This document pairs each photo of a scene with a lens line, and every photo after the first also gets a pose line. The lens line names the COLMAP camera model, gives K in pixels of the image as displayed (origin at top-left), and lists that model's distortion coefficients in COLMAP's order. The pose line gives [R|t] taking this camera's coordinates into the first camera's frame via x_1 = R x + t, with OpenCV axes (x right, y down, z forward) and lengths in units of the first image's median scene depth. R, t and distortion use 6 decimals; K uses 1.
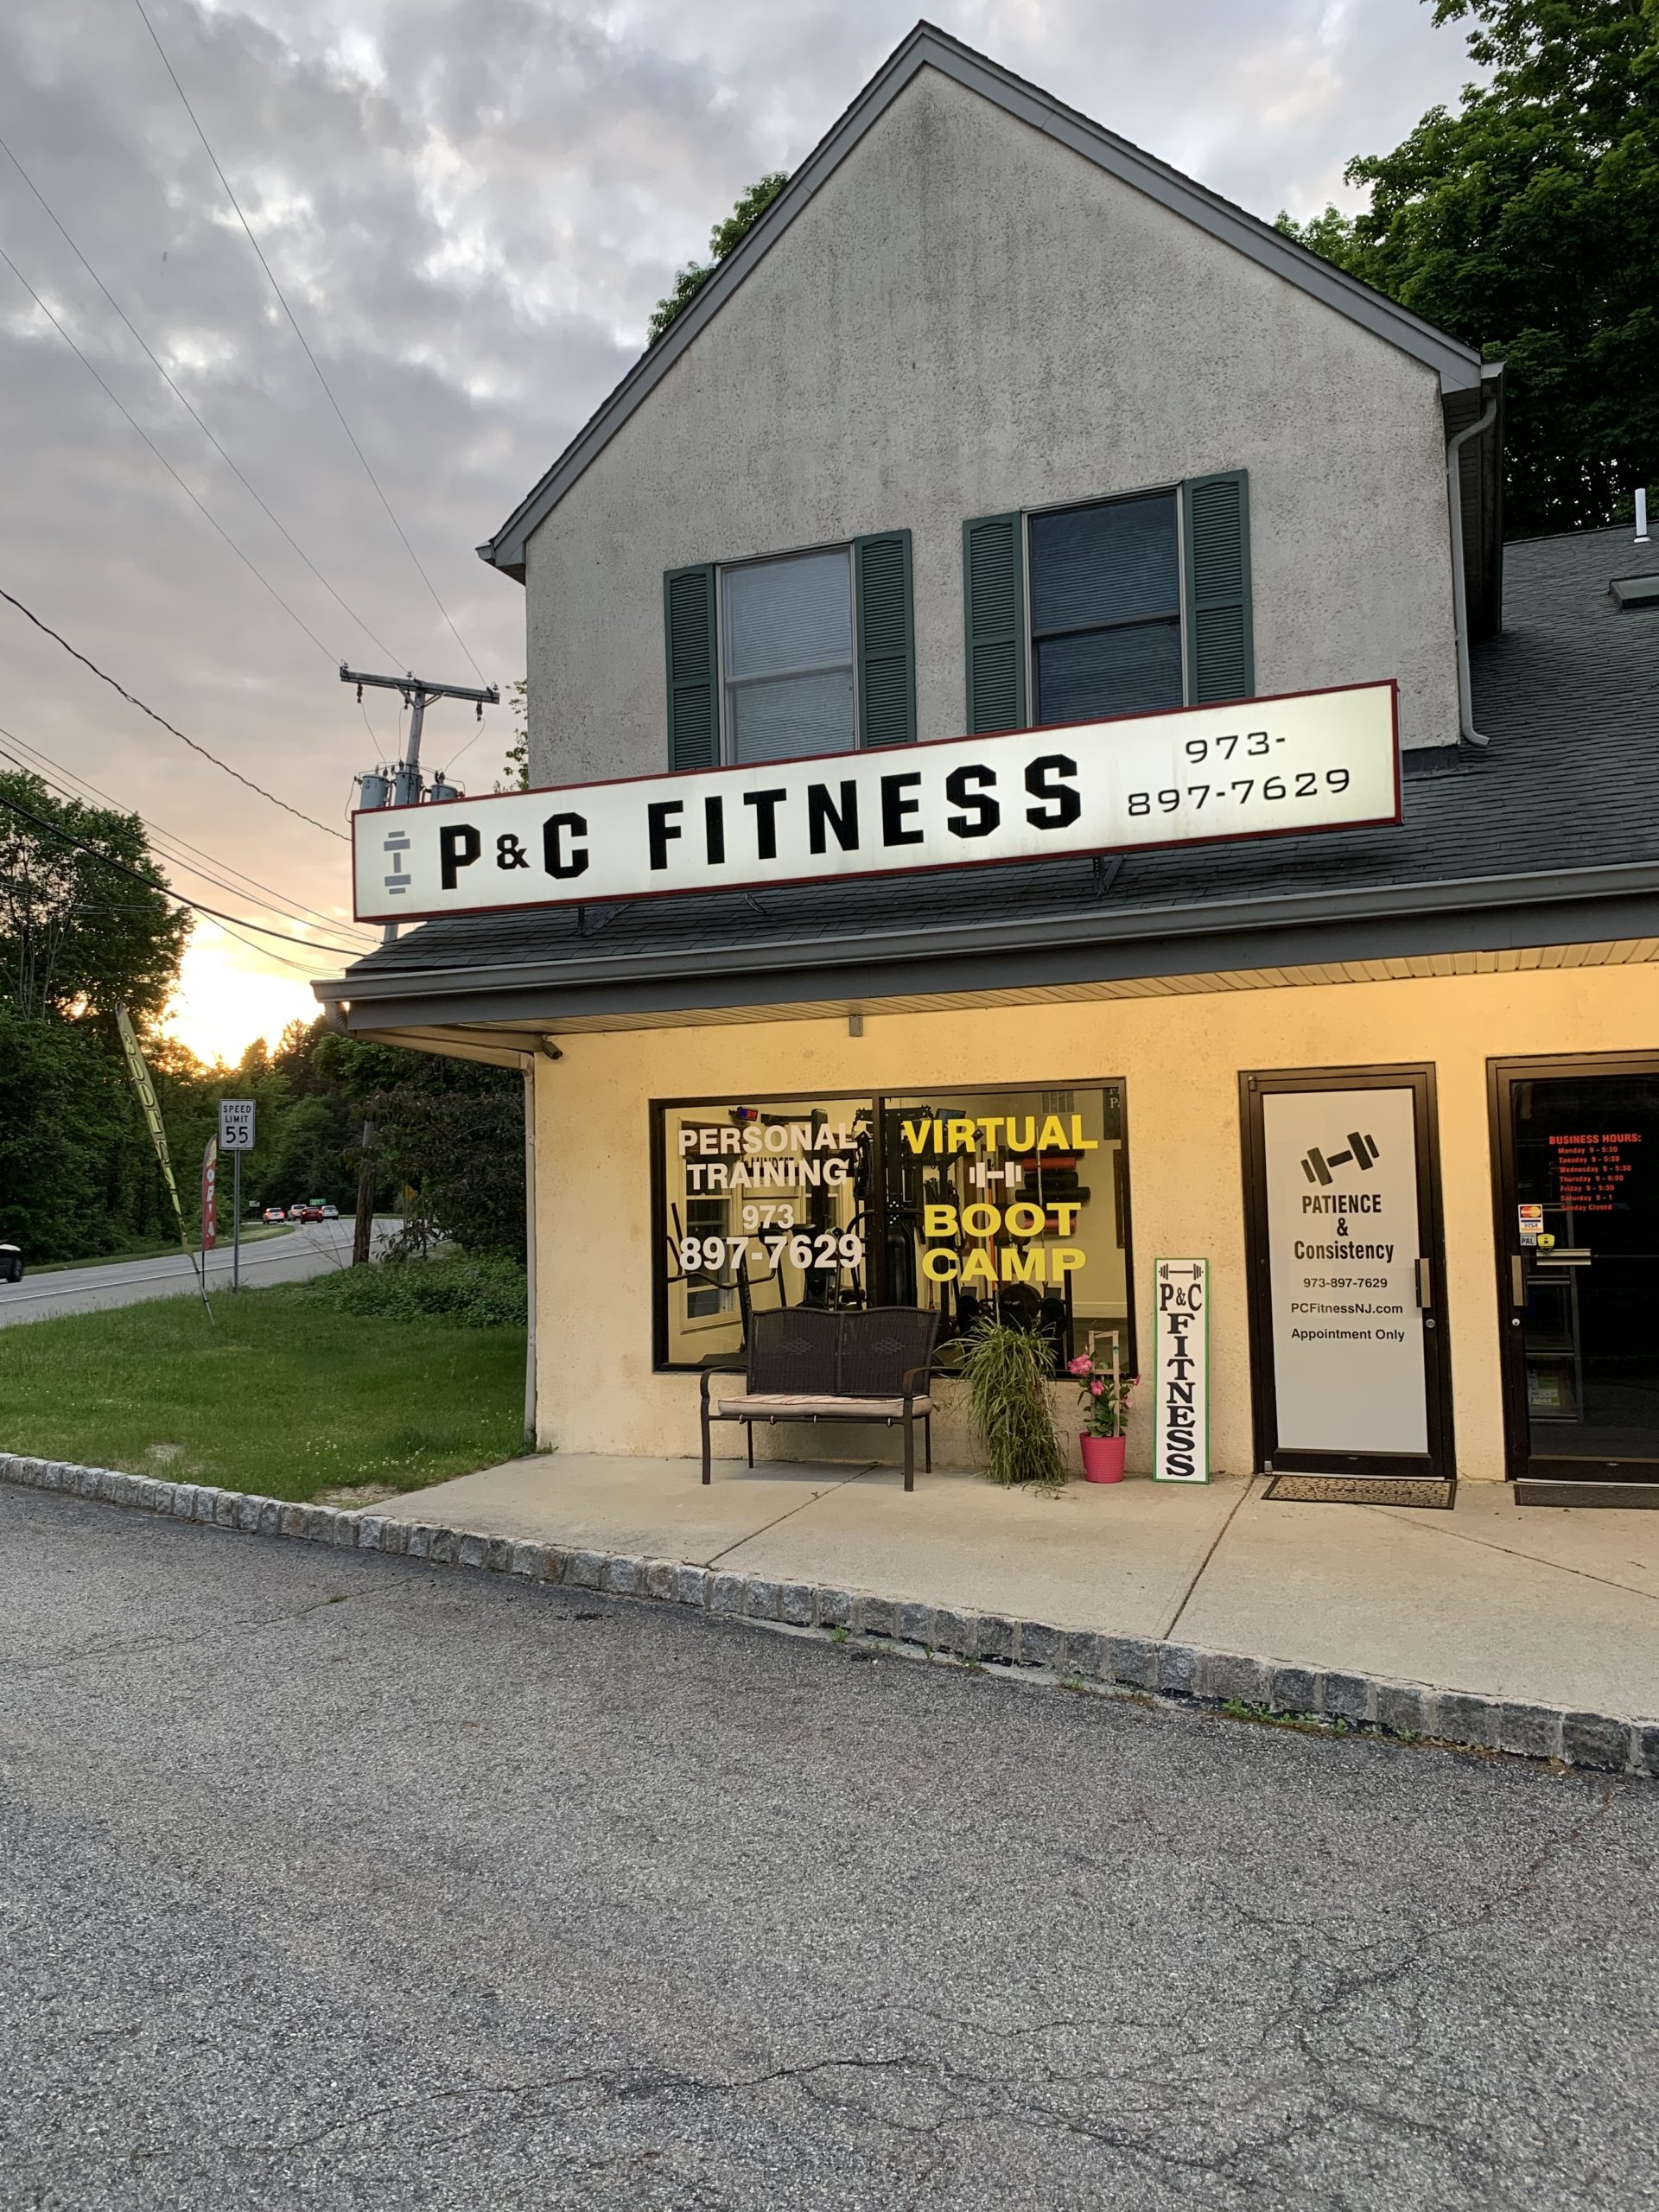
lens RADIAL K [[1682.7, 0, 829.5], [0, 1682.7, 1106.0], [0, 0, 1]] dist [0.201687, -0.338739]
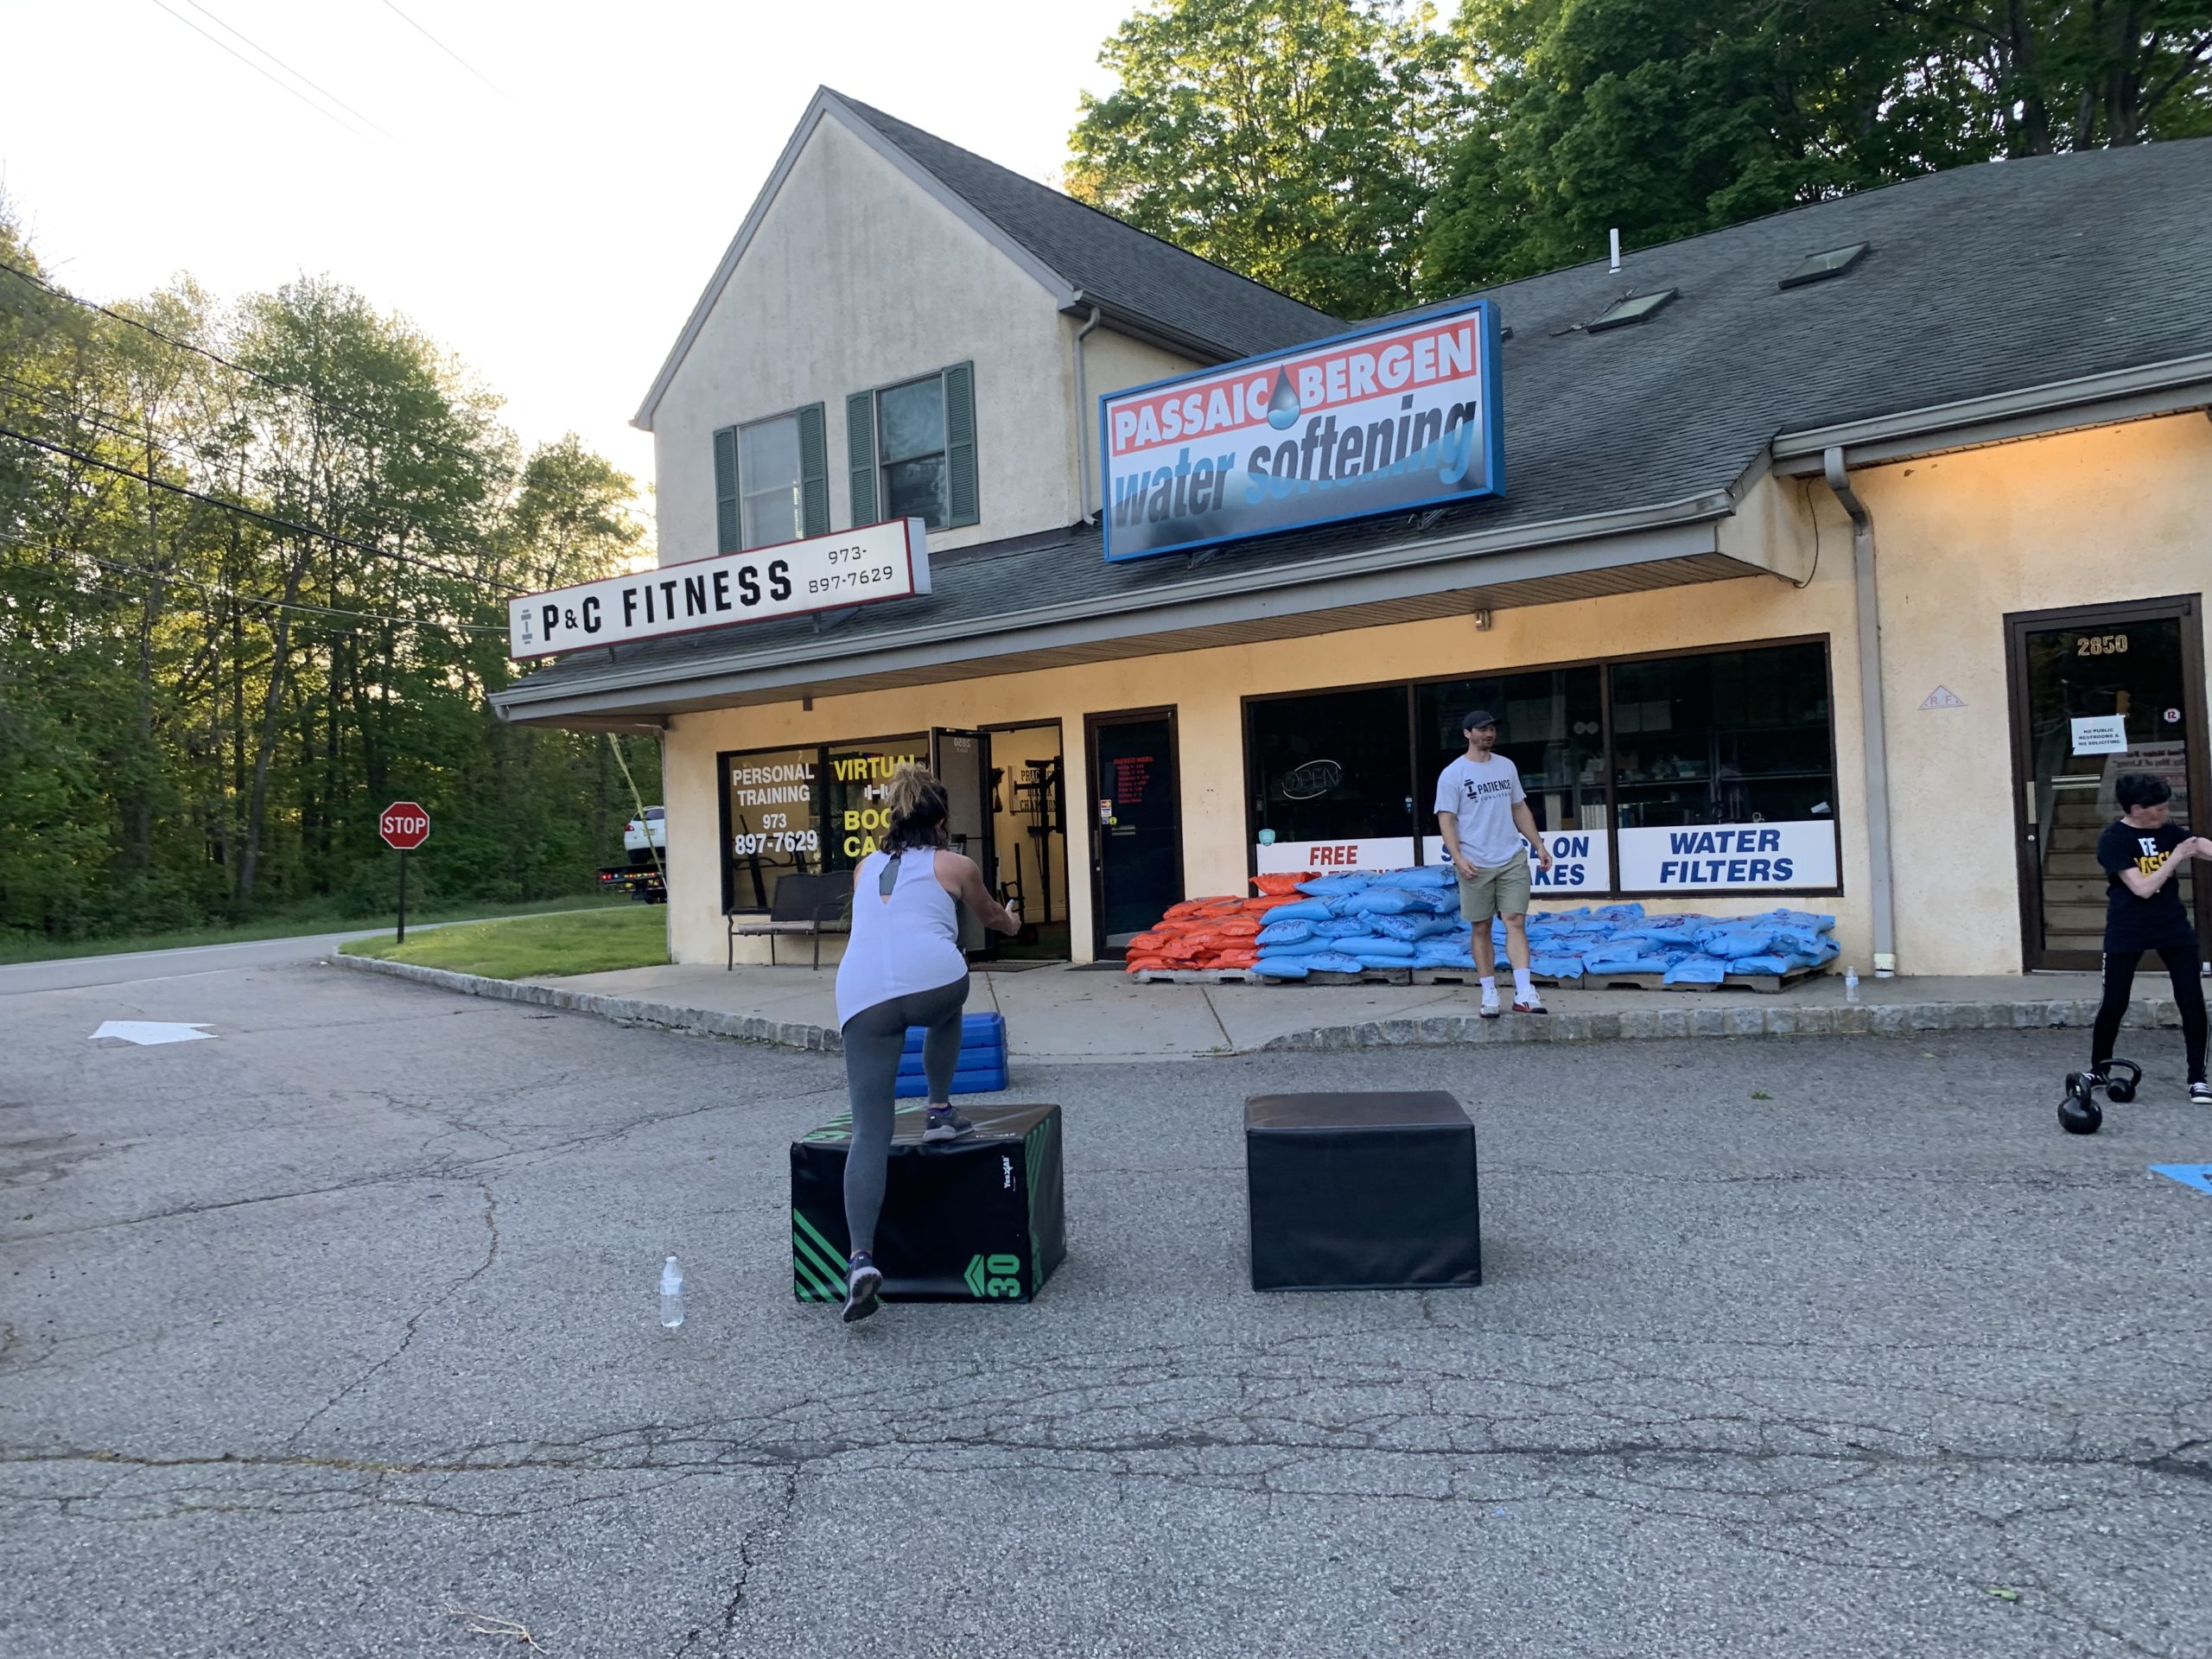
lens RADIAL K [[1682.7, 0, 1120.0], [0, 1682.7, 840.5], [0, 0, 1]] dist [0.201687, -0.338739]
pose [[0.956813, -0.018805, -0.290096, 0.901880], [0.036460, 0.997789, 0.055573, 0.005111], [0.288409, -0.063749, 0.955383, -0.589866]]
